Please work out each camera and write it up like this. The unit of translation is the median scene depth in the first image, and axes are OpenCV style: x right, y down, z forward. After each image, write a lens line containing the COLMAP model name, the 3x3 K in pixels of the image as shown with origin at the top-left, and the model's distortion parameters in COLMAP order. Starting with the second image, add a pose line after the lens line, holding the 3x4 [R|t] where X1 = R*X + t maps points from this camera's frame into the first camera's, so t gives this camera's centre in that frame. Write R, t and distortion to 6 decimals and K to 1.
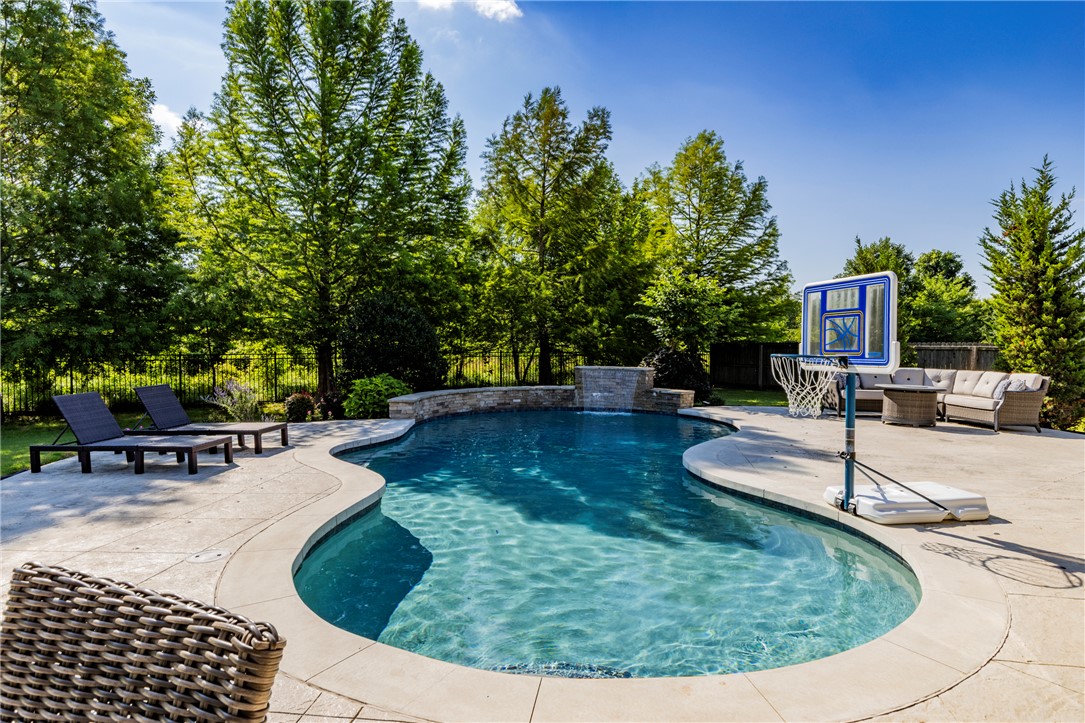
lens RADIAL K [[662.4, 0, 546.4], [0, 662.4, 363.5], [0, 0, 1]] dist [-0.005775, -0.001114]
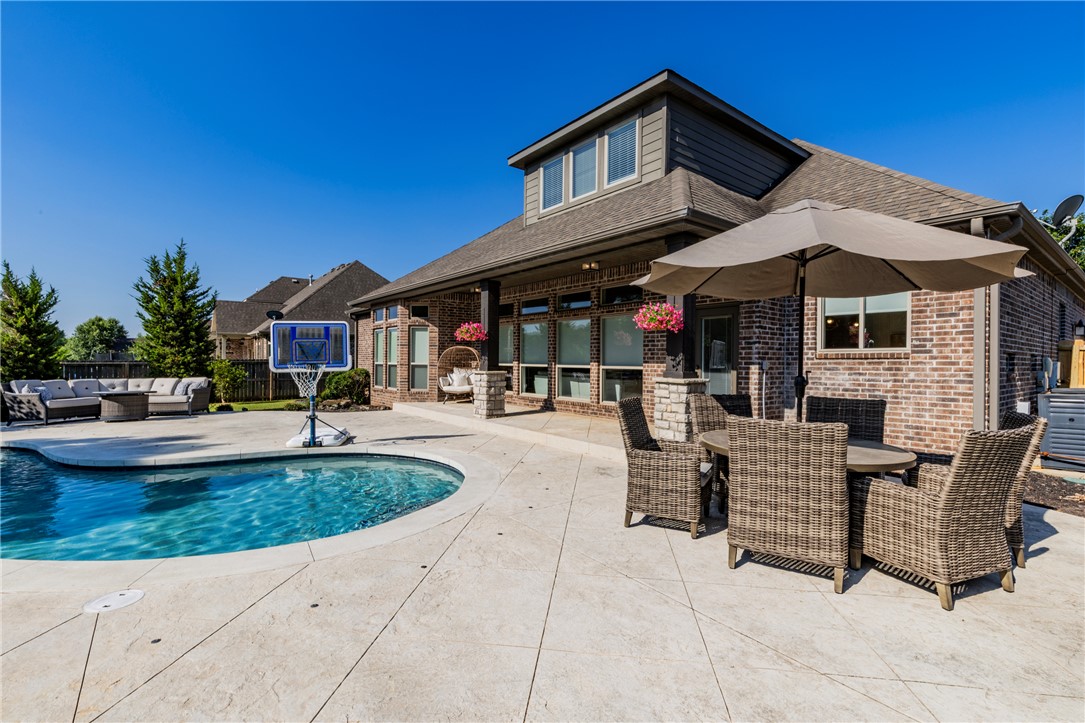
lens RADIAL K [[496.9, 0, 543.1], [0, 496.9, 361.4], [0, 0, 1]] dist [0.007309, 0.000856]
pose [[-0.021160, -0.008719, 0.999738, -0.454420], [0.040818, 0.999121, 0.009578, -0.000713], [-0.998943, 0.041010, -0.020785, 0.182490]]
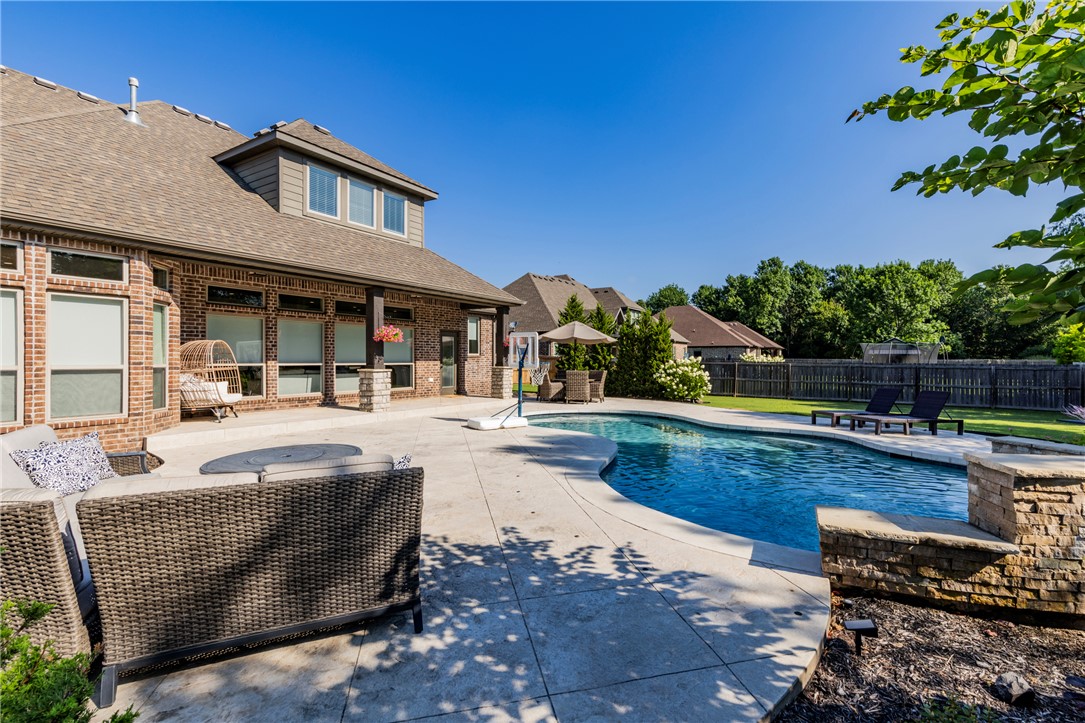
lens RADIAL K [[496.9, 0, 551.4], [0, 496.9, 359.9], [0, 0, 1]] dist [0.007309, 0.000856]
pose [[-0.936581, -0.010643, -0.350289, 0.431557], [-0.027687, 0.998662, 0.043685, -0.048591], [0.349355, 0.050613, -0.935622, 1.273627]]
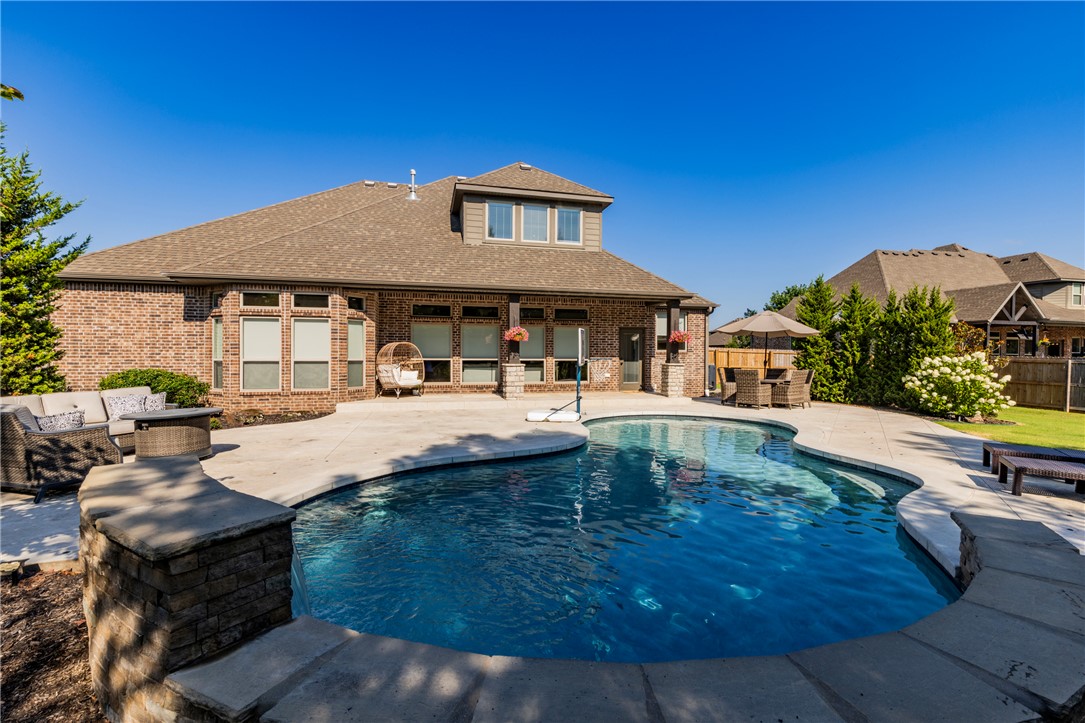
lens RADIAL K [[496.9, 0, 566.3], [0, 496.9, 357.9], [0, 0, 1]] dist [0.007309, 0.000856]
pose [[-0.924121, -0.014493, 0.381826, -0.132674], [0.006904, 0.998484, 0.054609, -0.054525], [-0.382038, 0.053101, -0.922620, 1.259774]]
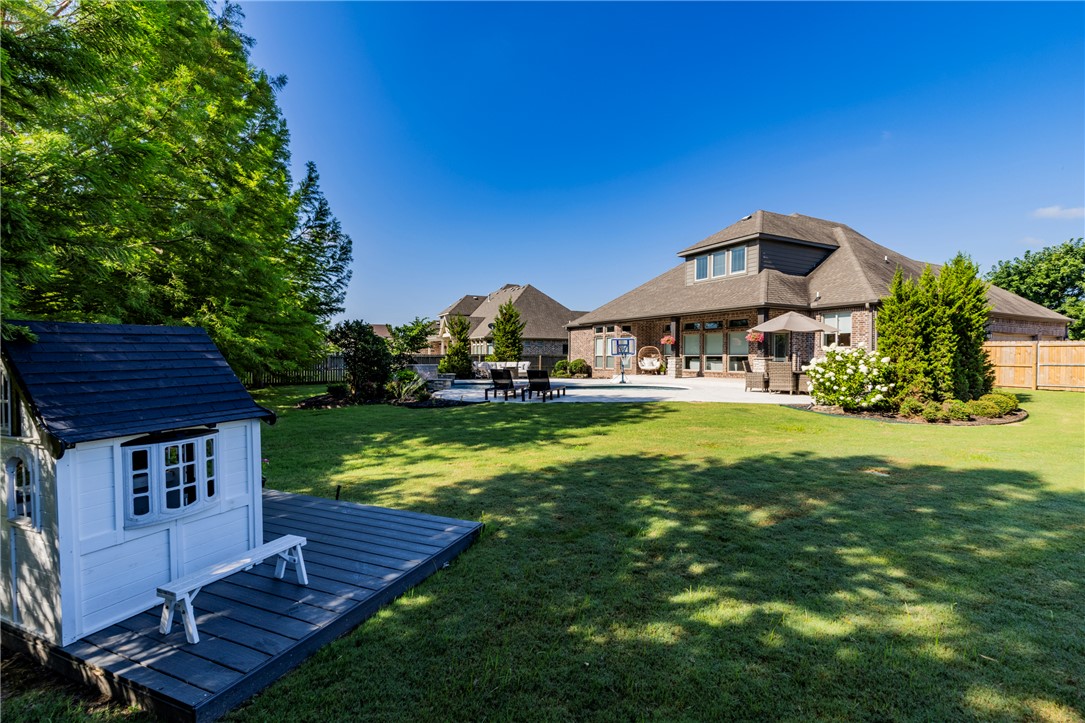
lens RADIAL K [[496.9, 0, 541.7], [0, 496.9, 362.9], [0, 0, 1]] dist [0.007309, 0.000856]
pose [[0.159325, -0.018318, 0.987056, -1.587524], [0.043241, 0.998998, 0.011560, -0.003519], [-0.986279, 0.040840, 0.159958, 0.463126]]
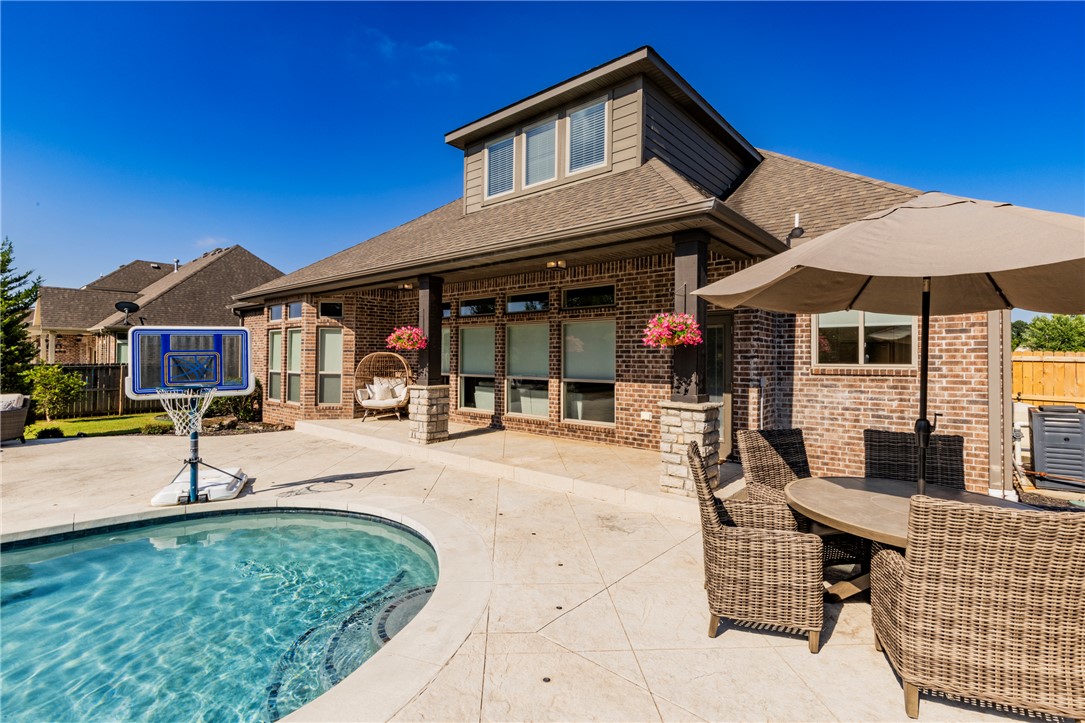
lens RADIAL K [[496.9, 0, 545.2], [0, 496.9, 347.7], [0, 0, 1]] dist [0.007309, 0.000856]
pose [[-0.226144, 0.009212, 0.974050, -0.322752], [0.039080, 0.999236, -0.000377, -0.027276], [-0.973310, 0.037981, -0.226331, 0.257435]]
